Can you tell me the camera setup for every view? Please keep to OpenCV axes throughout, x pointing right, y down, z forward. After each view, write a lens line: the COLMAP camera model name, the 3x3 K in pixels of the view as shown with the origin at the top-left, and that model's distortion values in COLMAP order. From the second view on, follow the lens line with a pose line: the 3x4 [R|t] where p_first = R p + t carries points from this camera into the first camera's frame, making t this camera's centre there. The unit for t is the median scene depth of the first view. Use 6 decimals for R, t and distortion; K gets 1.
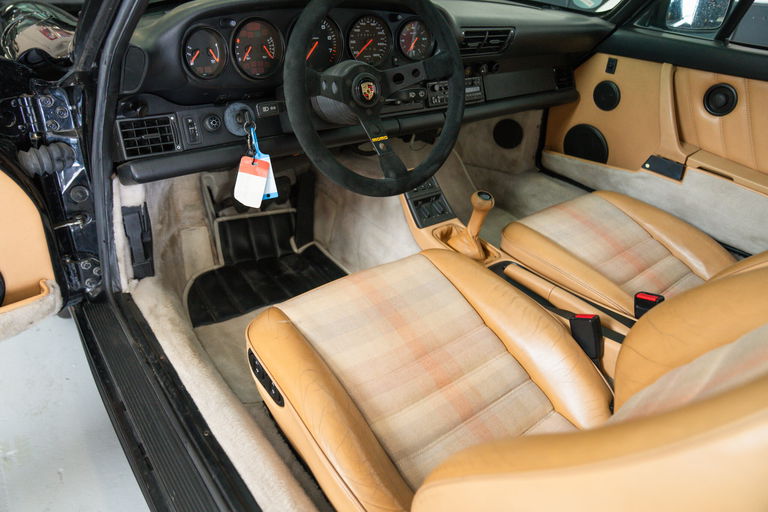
lens RADIAL K [[528.9, 0, 378.2], [0, 528.9, 254.3], [0, 0, 1]] dist [-0.122775, 0.081503]
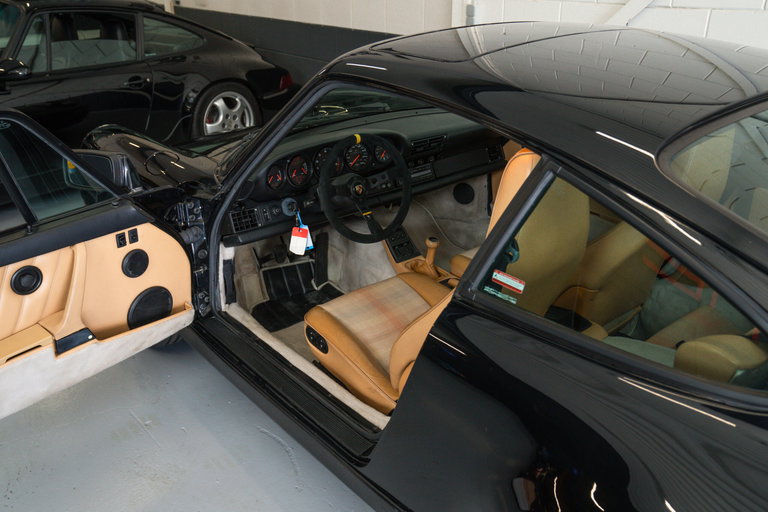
lens RADIAL K [[677.8, 0, 376.3], [0, 677.8, 258.1], [0, 0, 1]] dist [-0.058325, 0.118421]
pose [[0.997170, -0.075041, -0.004516, 0.030482], [0.074131, 0.991514, -0.106789, 0.176939], [0.012491, 0.106152, 0.994271, -1.220291]]
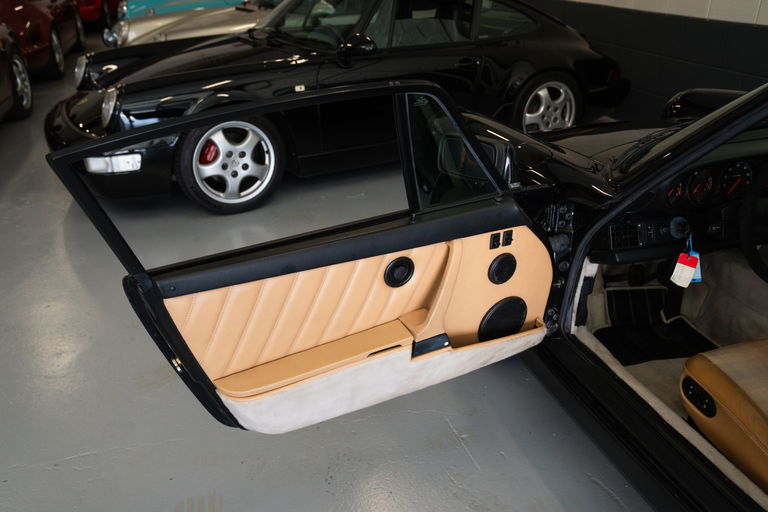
lens RADIAL K [[677.8, 0, 375.9], [0, 677.8, 257.1], [0, 0, 1]] dist [-0.058325, 0.118421]
pose [[0.928932, 0.089281, -0.359324, -0.342917], [-0.127602, 0.988234, -0.084333, 0.092144], [0.347567, 0.124190, 0.929394, -1.010427]]
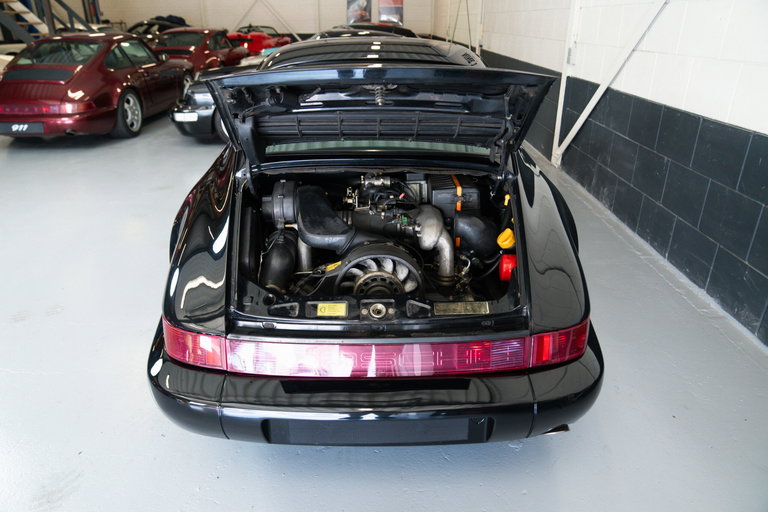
lens RADIAL K [[528.9, 0, 380.0], [0, 528.9, 256.9], [0, 0, 1]] dist [-0.122775, 0.081503]
pose [[0.799201, 0.191965, -0.569586, 2.323645], [-0.262920, 0.963810, -0.044081, 0.660475], [0.540510, 0.184986, 0.820749, -1.539255]]
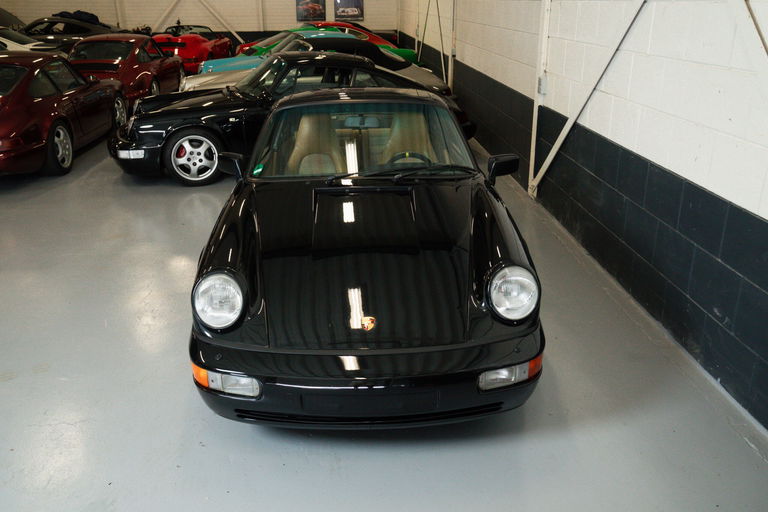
lens RADIAL K [[673.4, 0, 379.1], [0, 673.4, 256.1], [0, 0, 1]] dist [-0.042140, 0.076191]
pose [[0.834715, 0.128866, -0.535391, 2.854624], [-0.222508, 0.968260, -0.113851, 0.682631], [0.503727, 0.214162, 0.836895, -2.430247]]
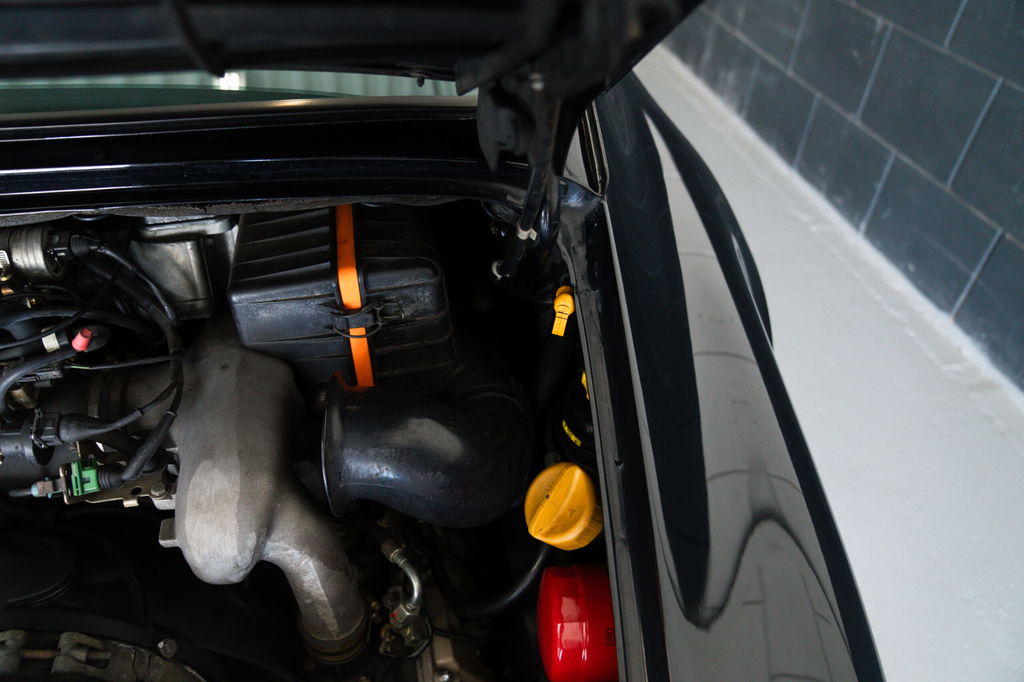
lens RADIAL K [[705.2, 0, 502.7], [0, 705.2, 341.0], [0, 0, 1]] dist [-0.122775, 0.081503]
pose [[0.895672, 0.265581, -0.356704, 1.788438], [-0.207762, 0.959074, 0.192387, 0.215288], [0.393200, -0.098206, 0.914193, -0.428755]]
